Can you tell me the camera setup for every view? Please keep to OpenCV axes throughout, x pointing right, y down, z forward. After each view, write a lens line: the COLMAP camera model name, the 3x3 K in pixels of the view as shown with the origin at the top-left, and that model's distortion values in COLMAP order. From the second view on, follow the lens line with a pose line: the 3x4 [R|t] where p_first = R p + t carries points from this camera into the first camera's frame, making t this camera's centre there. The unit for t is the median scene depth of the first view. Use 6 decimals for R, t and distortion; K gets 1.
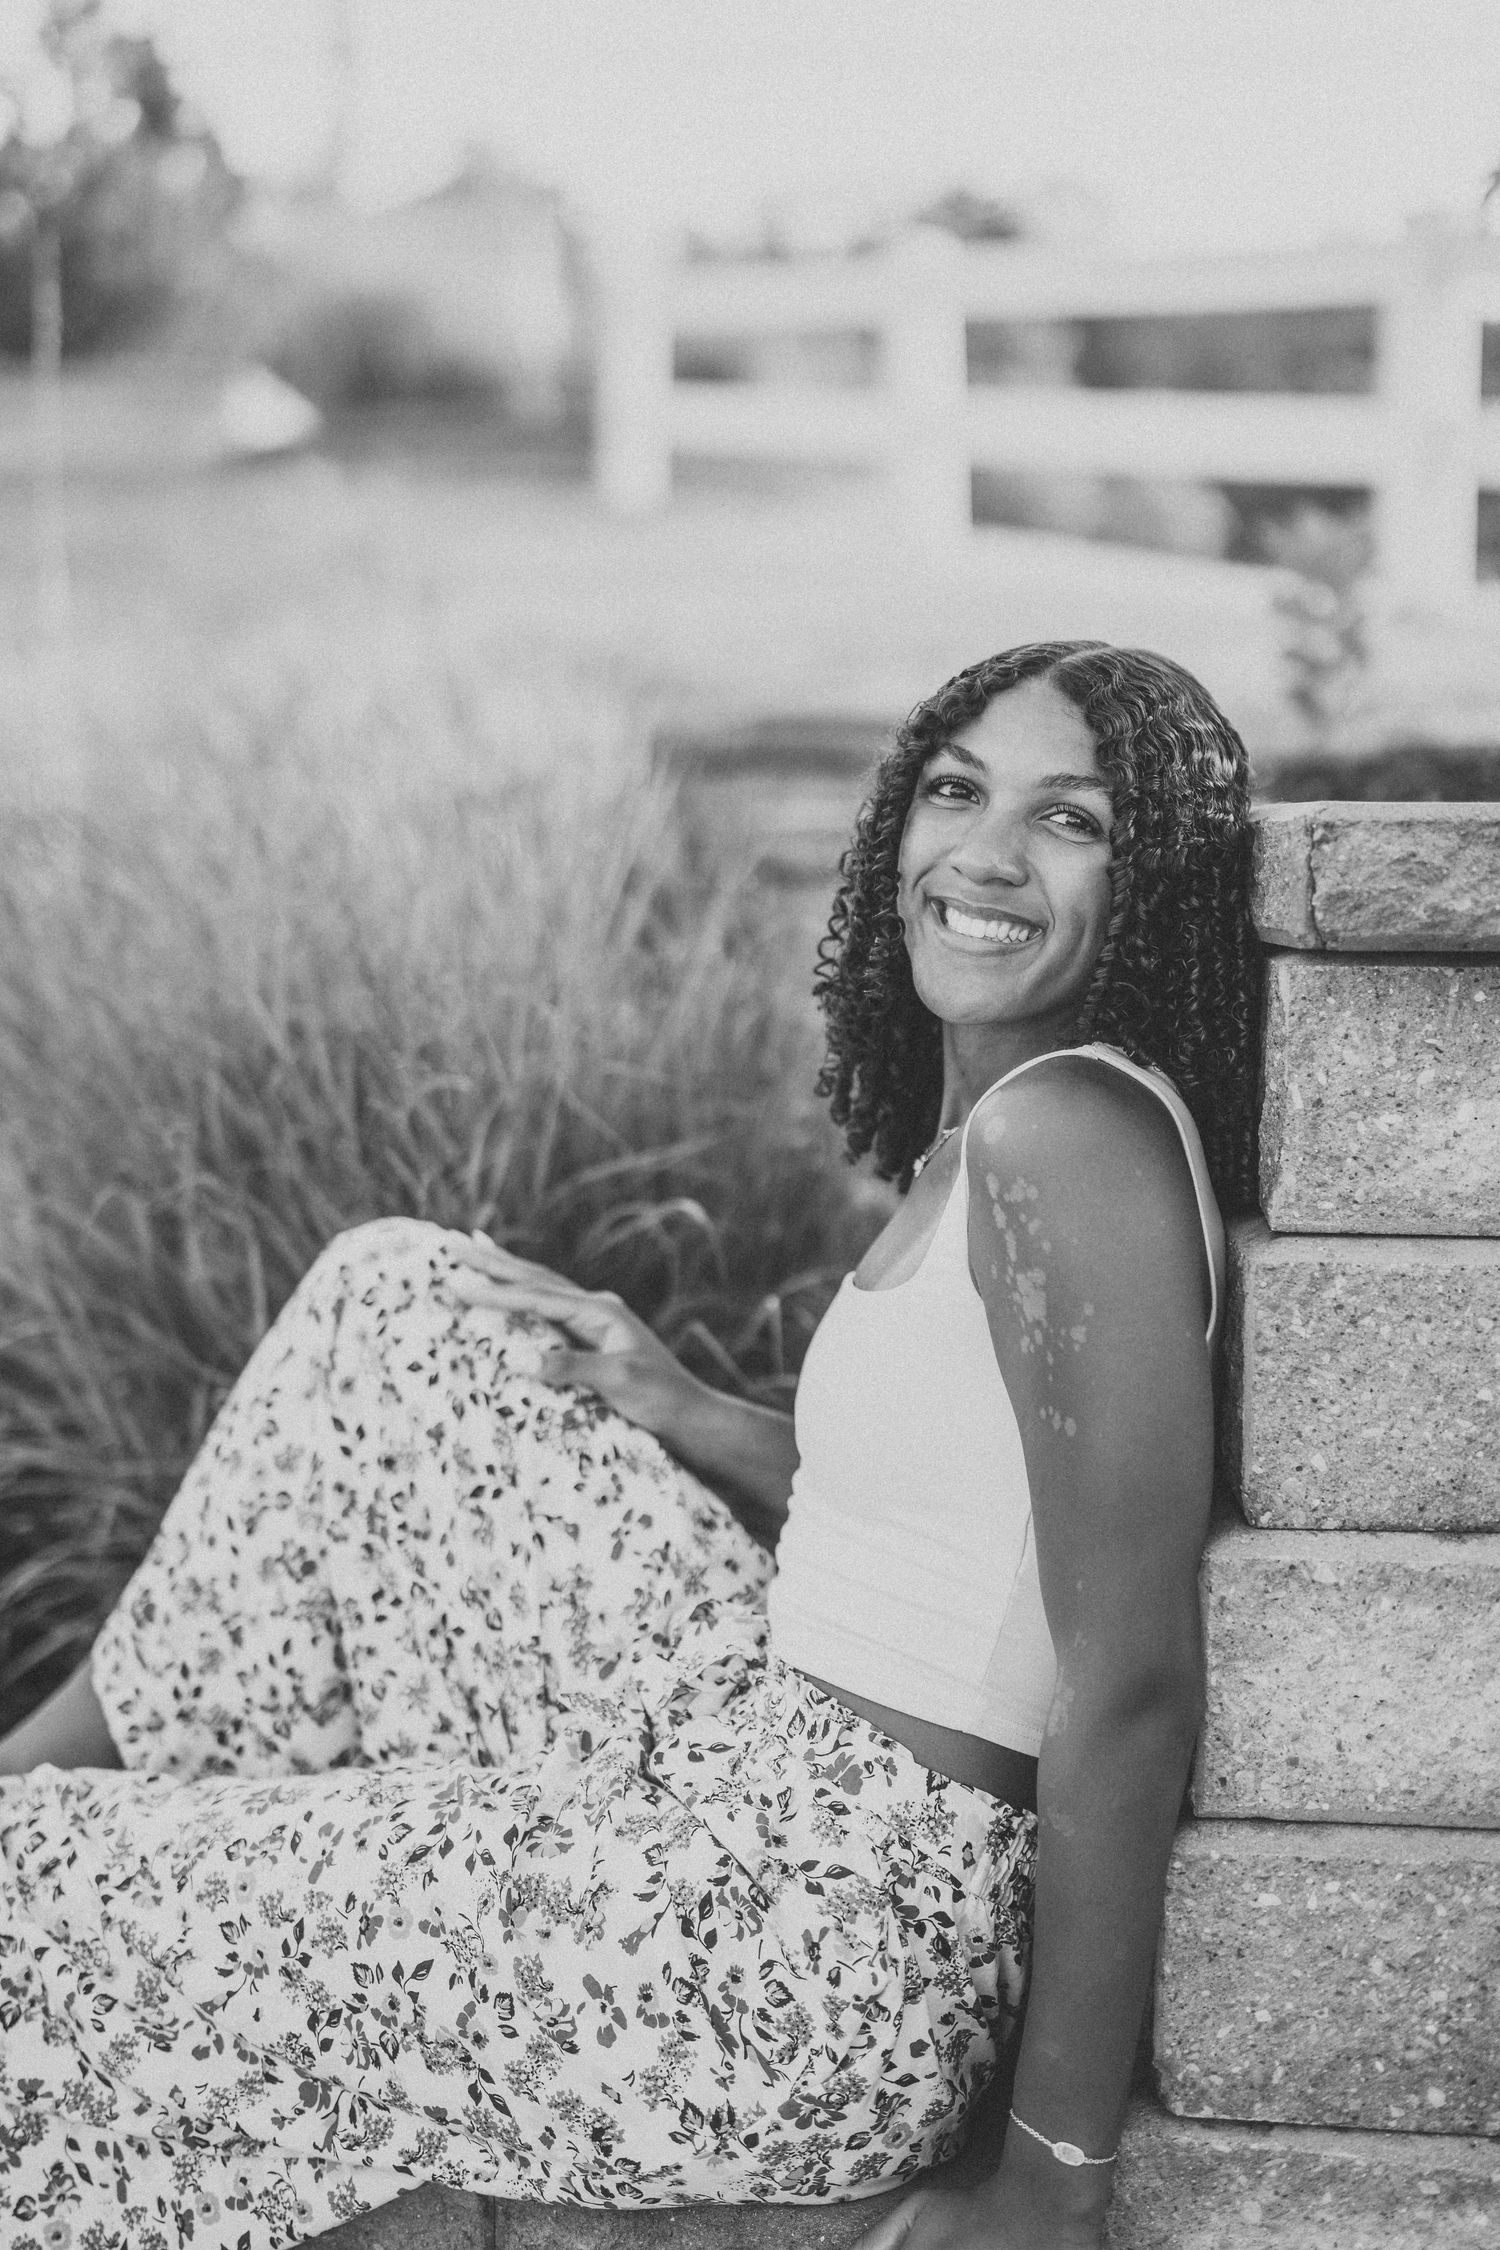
lens RADIAL K [[3132.3, 0, 765.8], [0, 3132.3, 1118.8], [0, 0, 1]] dist [0.083782, 0.000000]
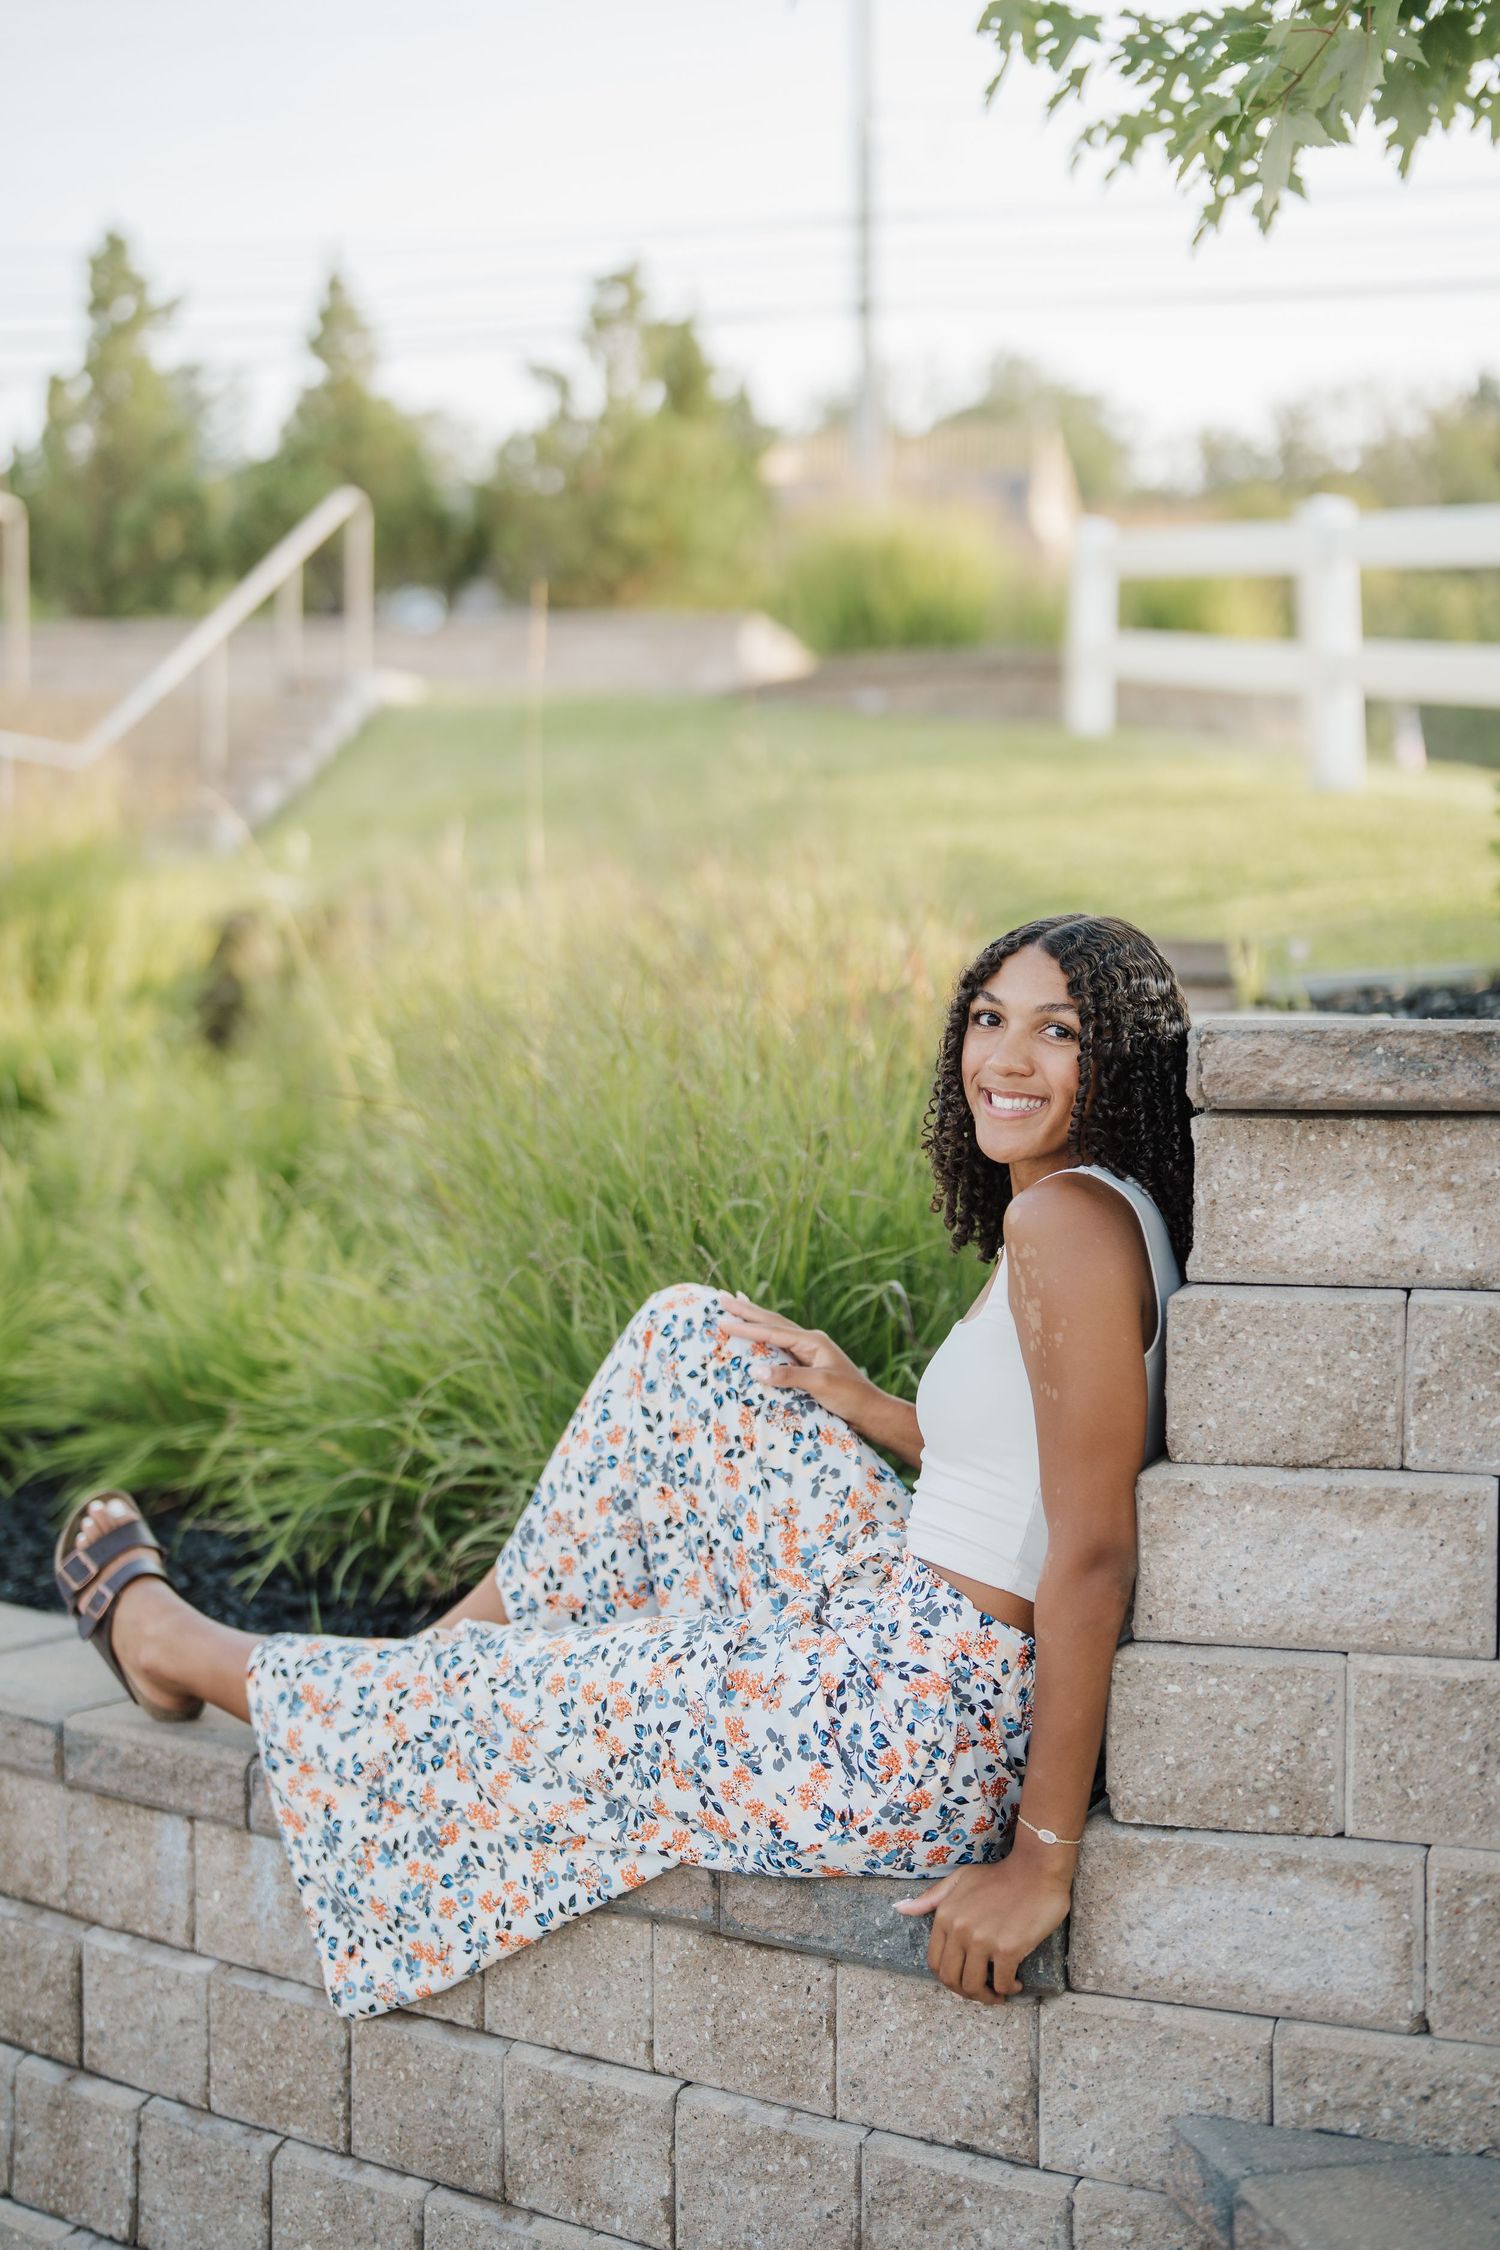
lens RADIAL K [[3132.3, 0, 739.9], [0, 3132.3, 1124.2], [0, 0, 1]] dist [0.083782, 0.000000]
pose [[0.984660, 0.003357, -0.174452, 0.213623], [-0.014047, 0.998095, -0.060077, 0.054961], [0.173918, 0.061605, 0.982831, -0.635952]]
